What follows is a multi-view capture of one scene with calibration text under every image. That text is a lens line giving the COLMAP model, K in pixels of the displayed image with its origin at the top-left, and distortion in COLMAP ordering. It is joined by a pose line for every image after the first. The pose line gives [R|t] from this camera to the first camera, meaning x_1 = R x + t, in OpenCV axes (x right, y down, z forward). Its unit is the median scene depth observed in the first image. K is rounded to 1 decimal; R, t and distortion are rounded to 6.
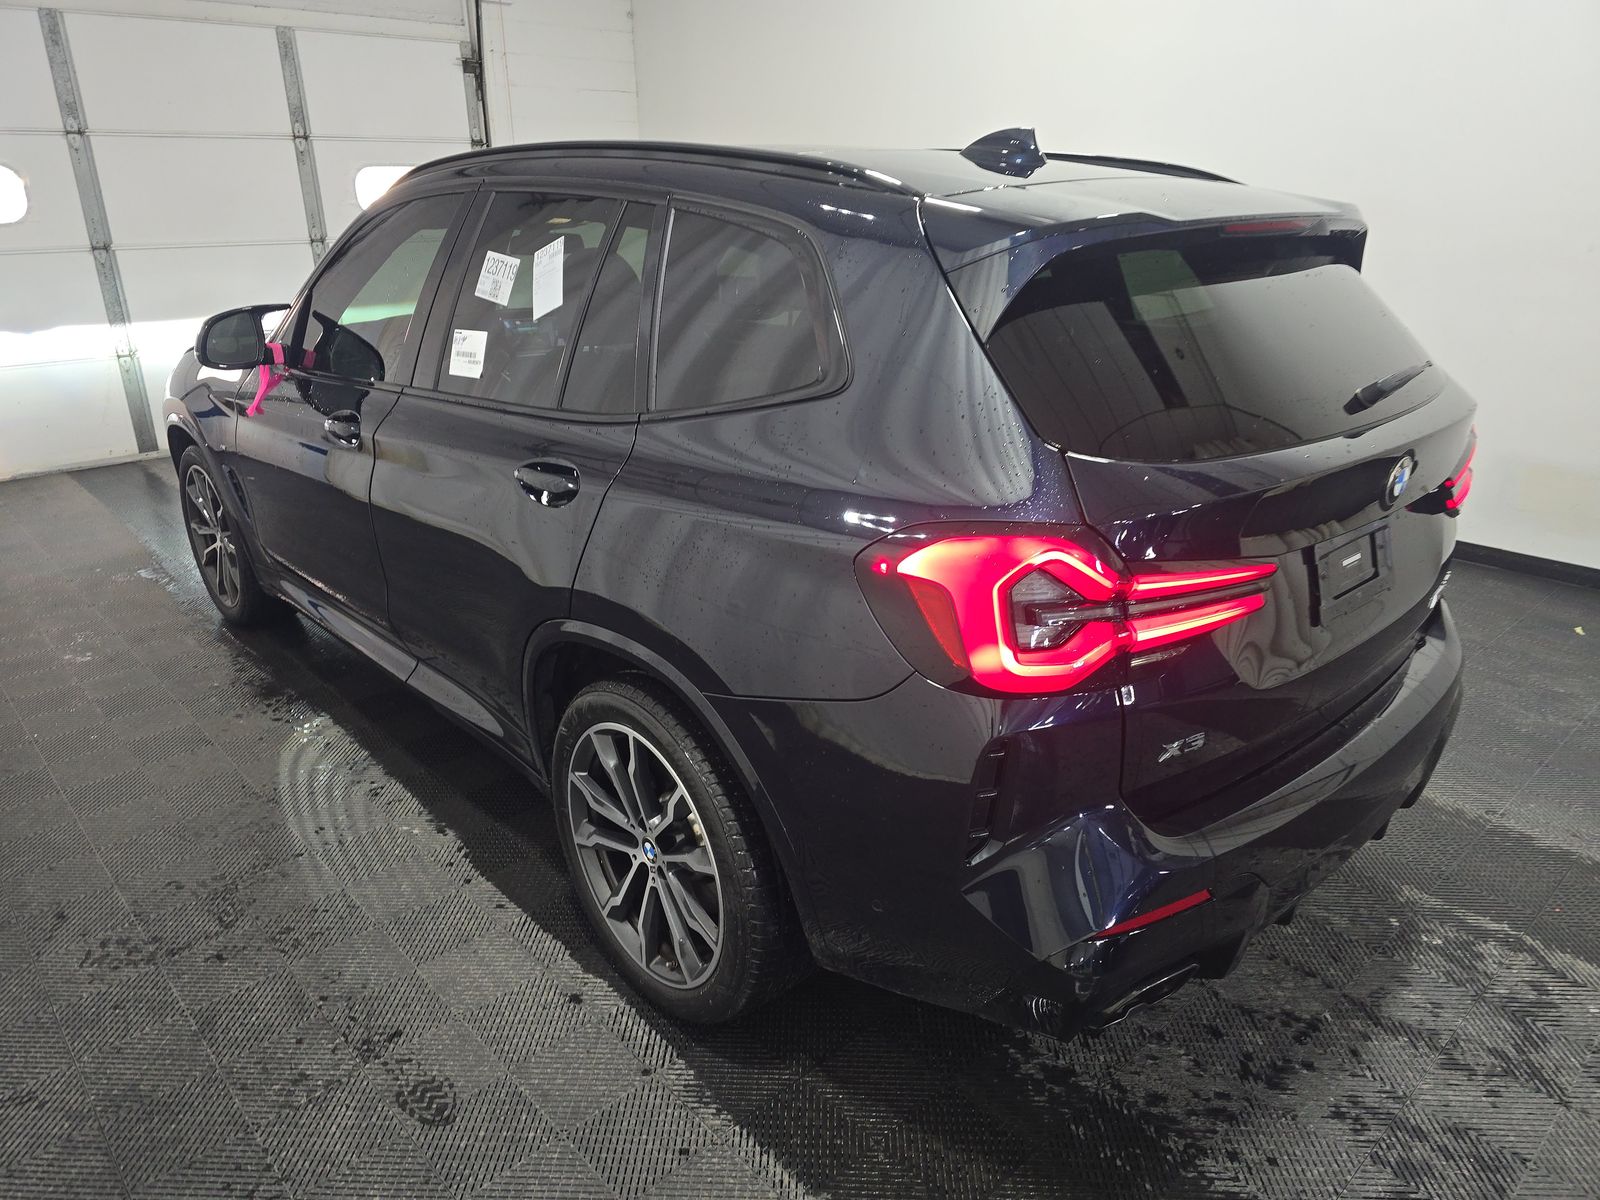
lens RADIAL K [[1158.7, 0, 803.8], [0, 1158.7, 605.7], [0, 0, 1]] dist [0.001261, -0.006849]
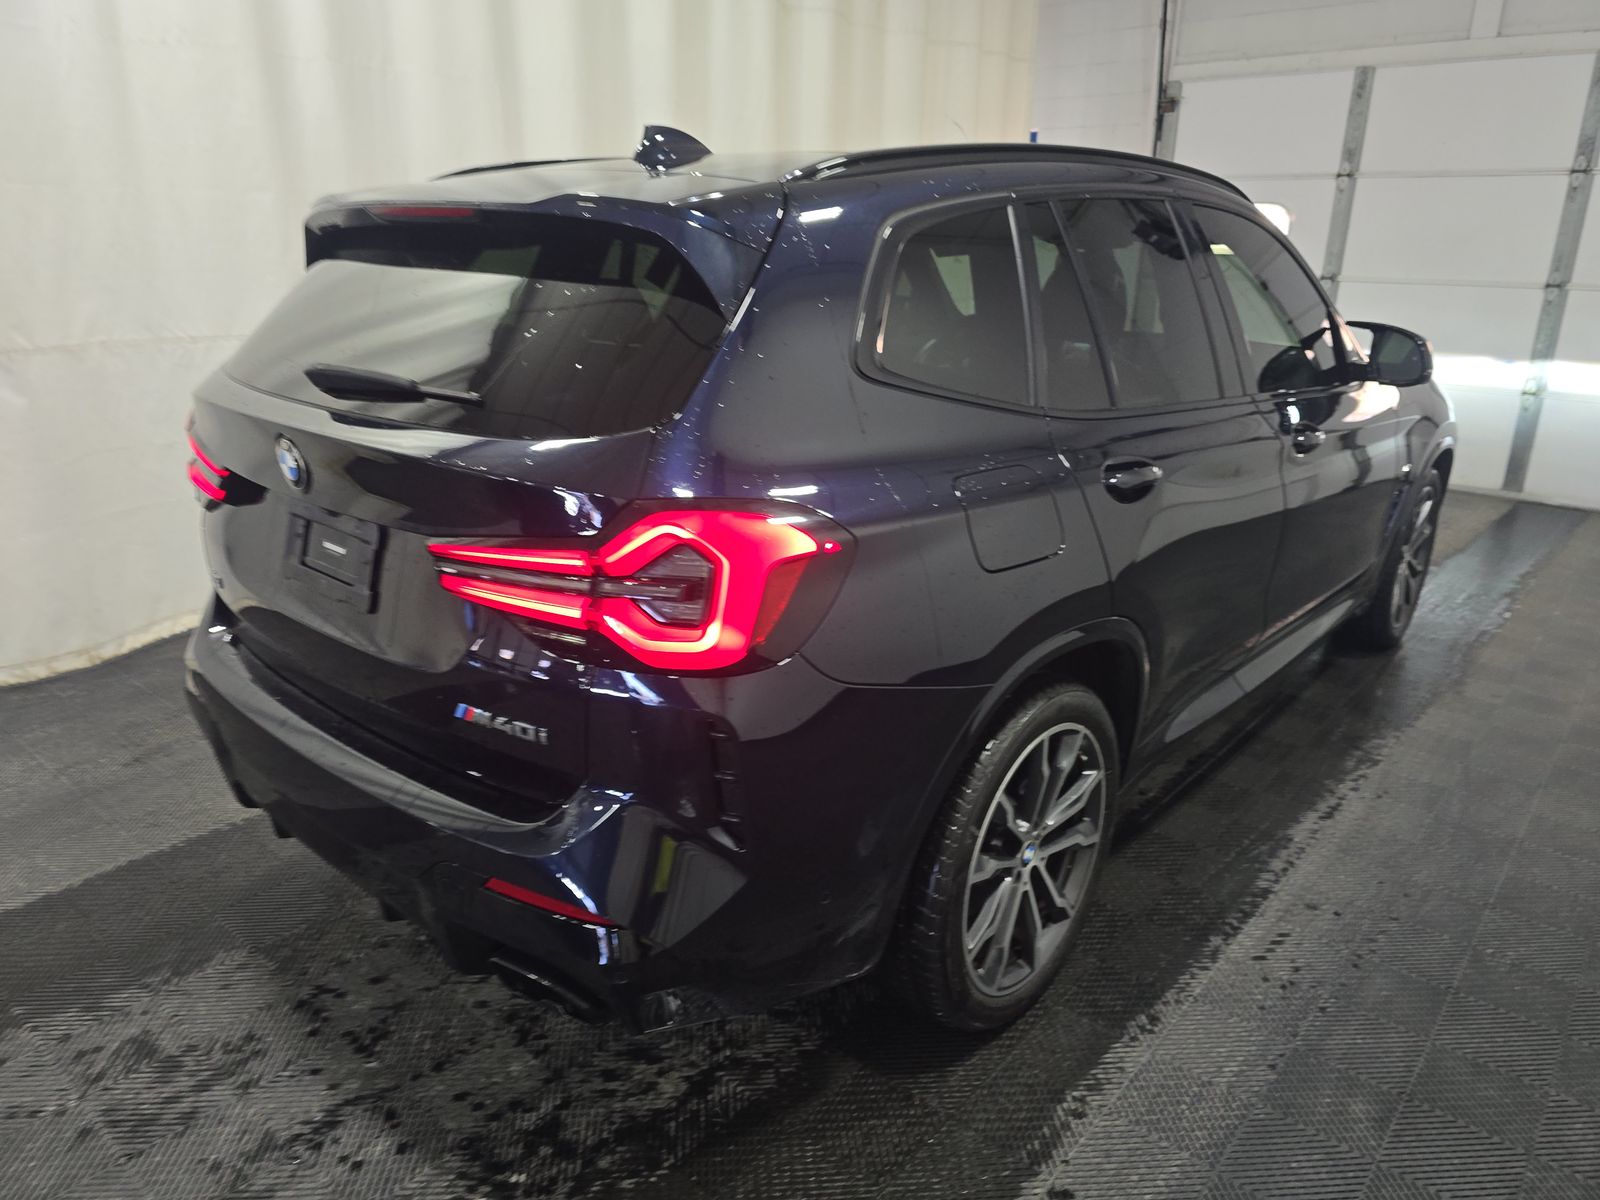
lens RADIAL K [[1086.1, 0, 800.0], [0, 1086.1, 600.0], [0, 0, 1]] dist [0.018915, -0.026927]
pose [[0.089211, 0.329199, -0.940037, 1.214716], [-0.349427, 0.894157, 0.279971, -0.369073], [0.932707, 0.303498, 0.194799, 1.044985]]
